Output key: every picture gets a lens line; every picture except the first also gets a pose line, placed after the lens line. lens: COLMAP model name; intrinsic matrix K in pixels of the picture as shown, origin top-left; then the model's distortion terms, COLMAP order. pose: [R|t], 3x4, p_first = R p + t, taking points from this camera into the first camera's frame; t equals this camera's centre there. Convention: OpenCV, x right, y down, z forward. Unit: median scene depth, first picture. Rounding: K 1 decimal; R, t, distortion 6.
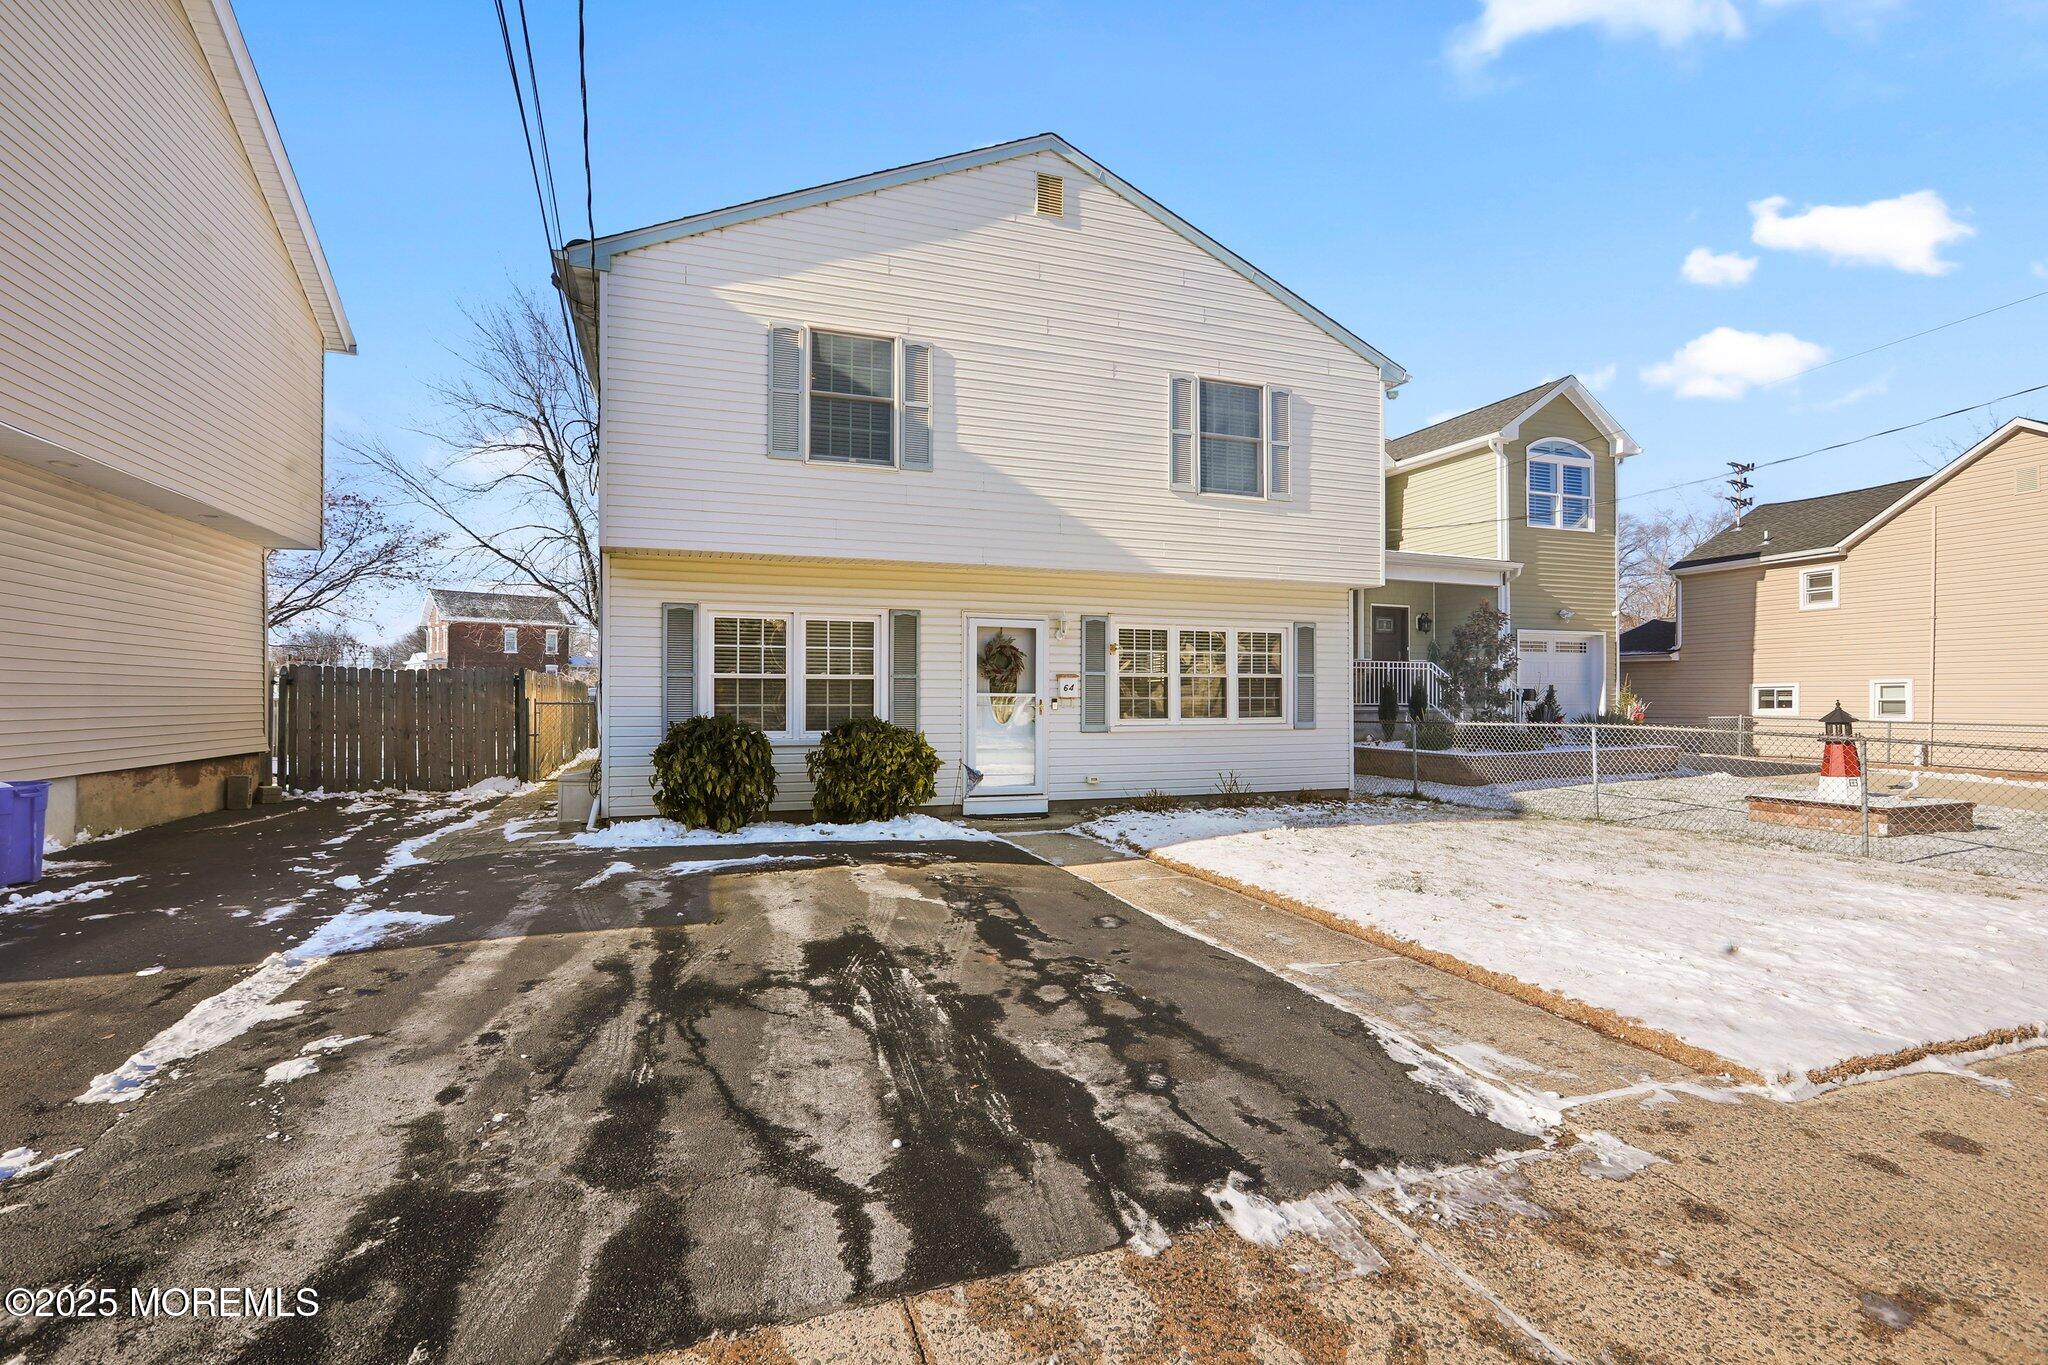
lens RADIAL K [[931.9, 0, 1039.7], [0, 931.9, 678.2], [0, 0, 1]] dist [-0.022851, 0.012430]
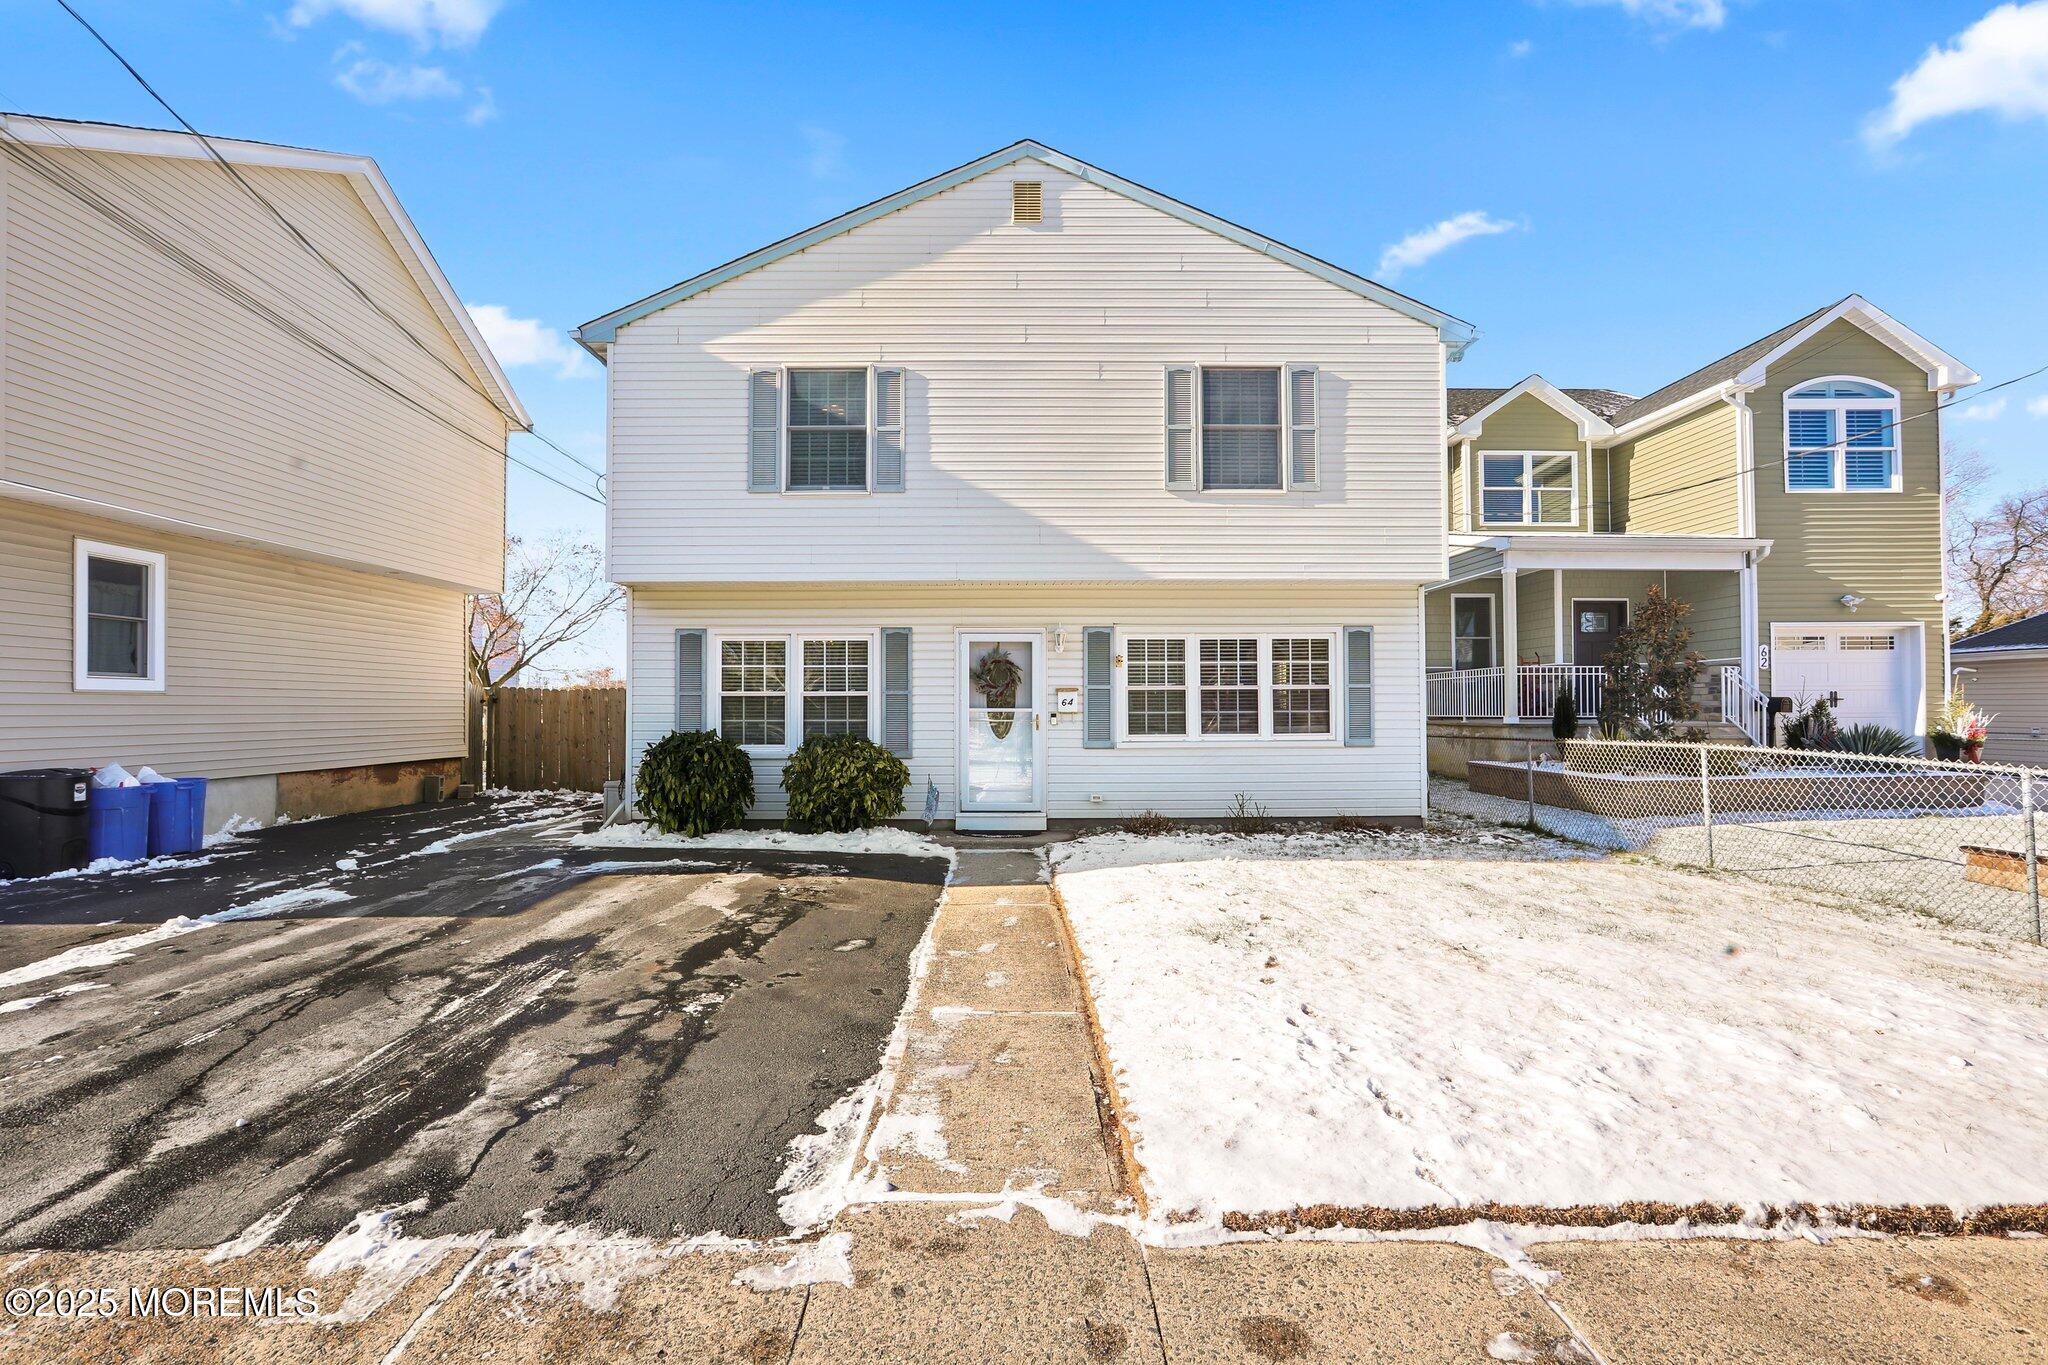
lens RADIAL K [[931.9, 0, 1030.6], [0, 931.9, 675.8], [0, 0, 1]] dist [-0.022851, 0.012430]
pose [[0.943742, -0.015672, -0.330311, 0.364772], [0.010881, 0.999807, -0.016346, -0.002060], [0.330503, 0.011832, 0.943731, 0.085759]]
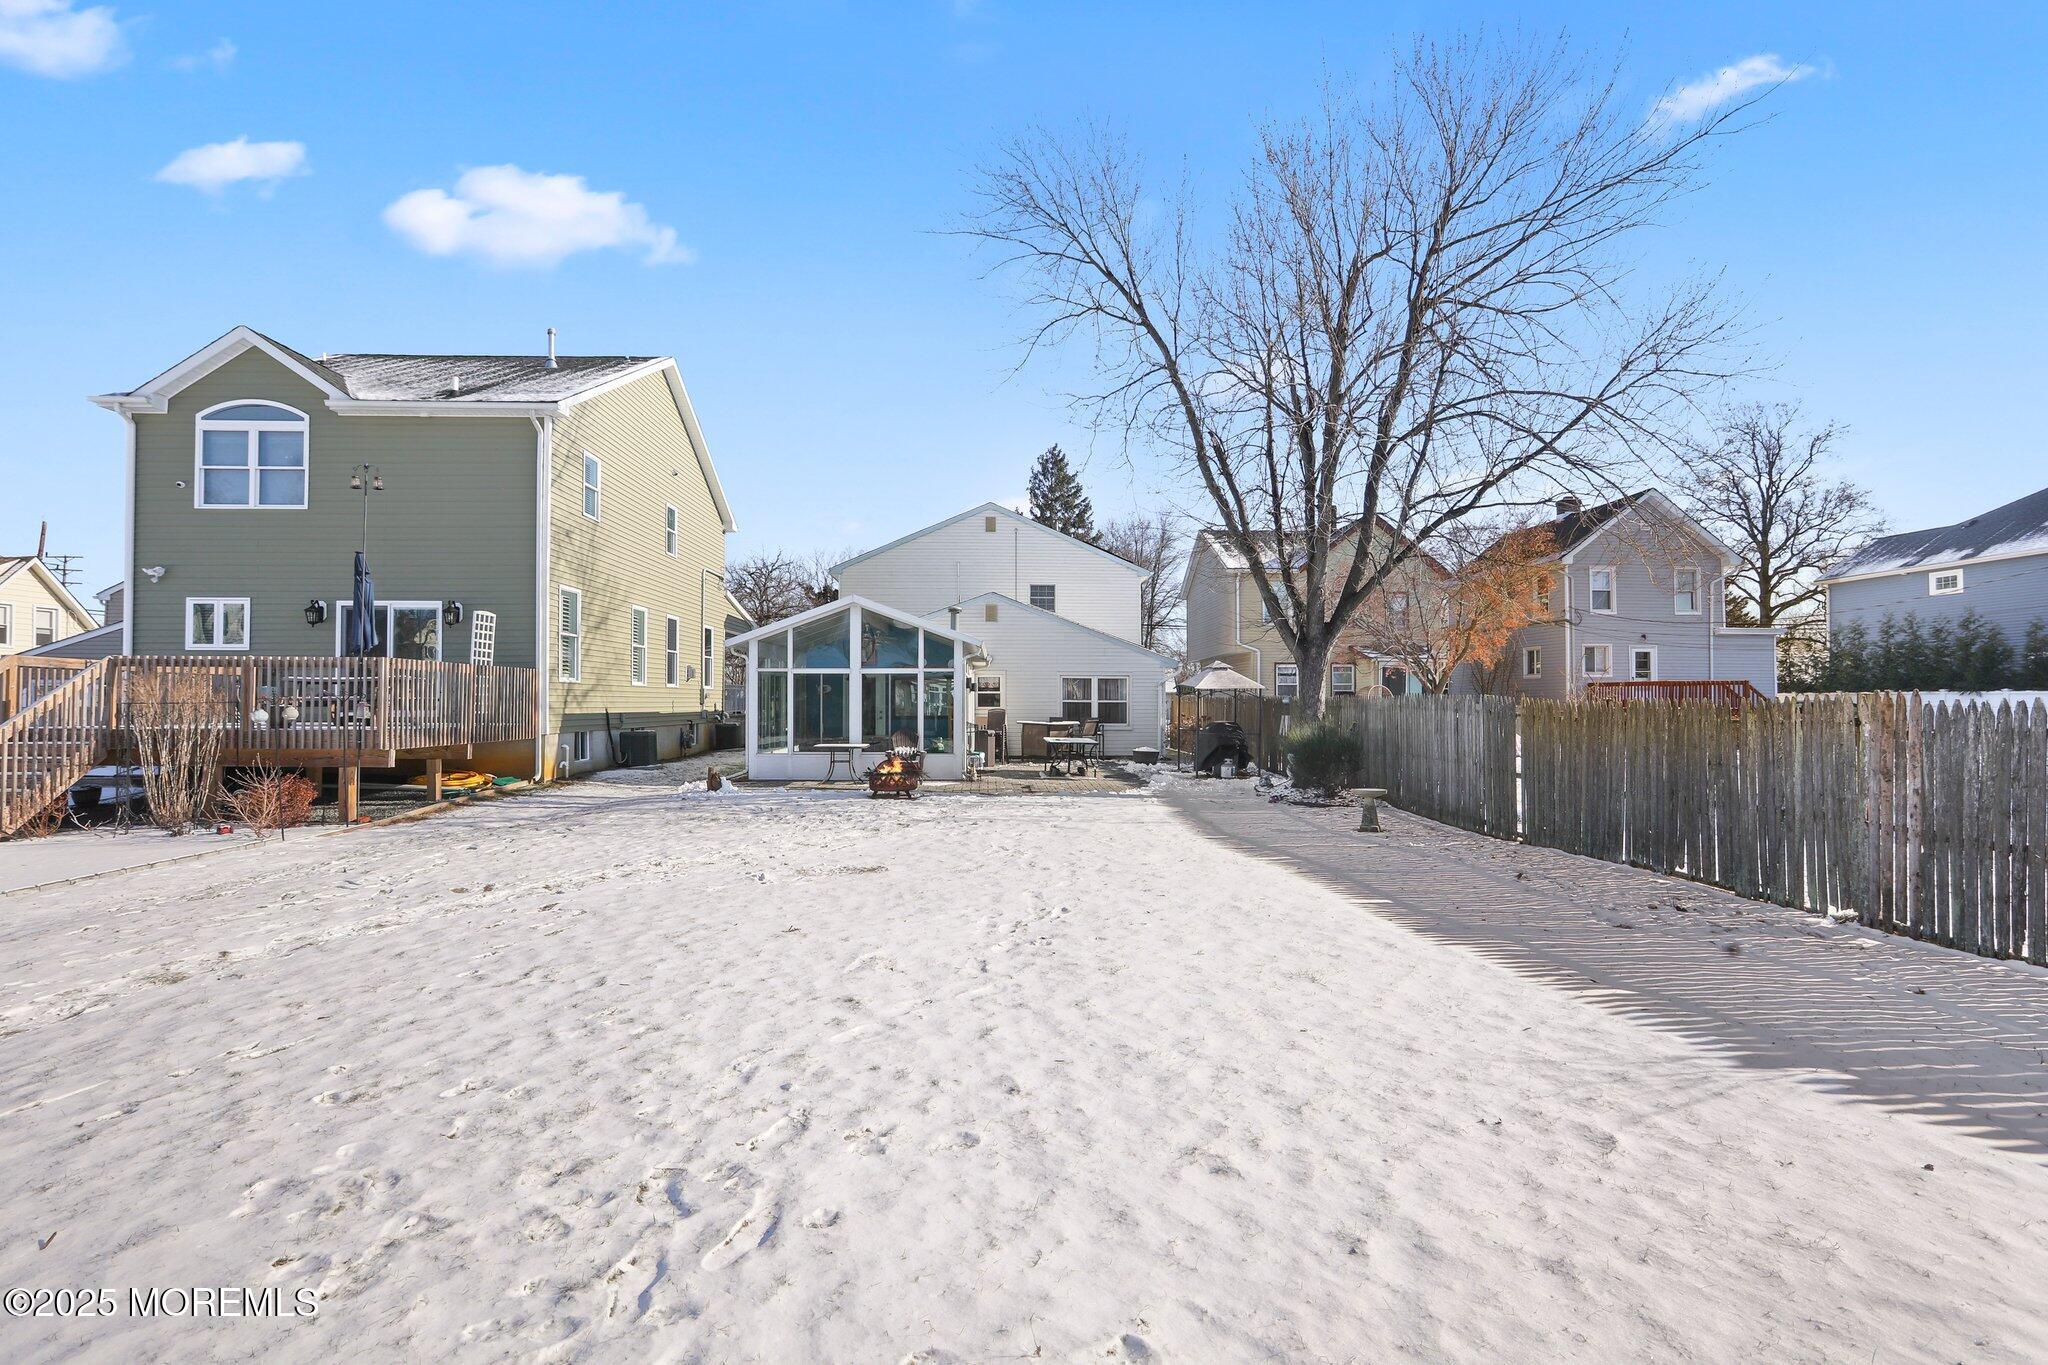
lens RADIAL K [[931.9, 0, 1021.5], [0, 931.9, 684.3], [0, 0, 1]] dist [-0.022851, 0.012430]
pose [[0.954805, -0.008692, -0.297106, 3.097084], [0.007695, 0.999960, -0.004527, -0.003193], [0.297134, 0.002036, 0.954834, 0.927911]]
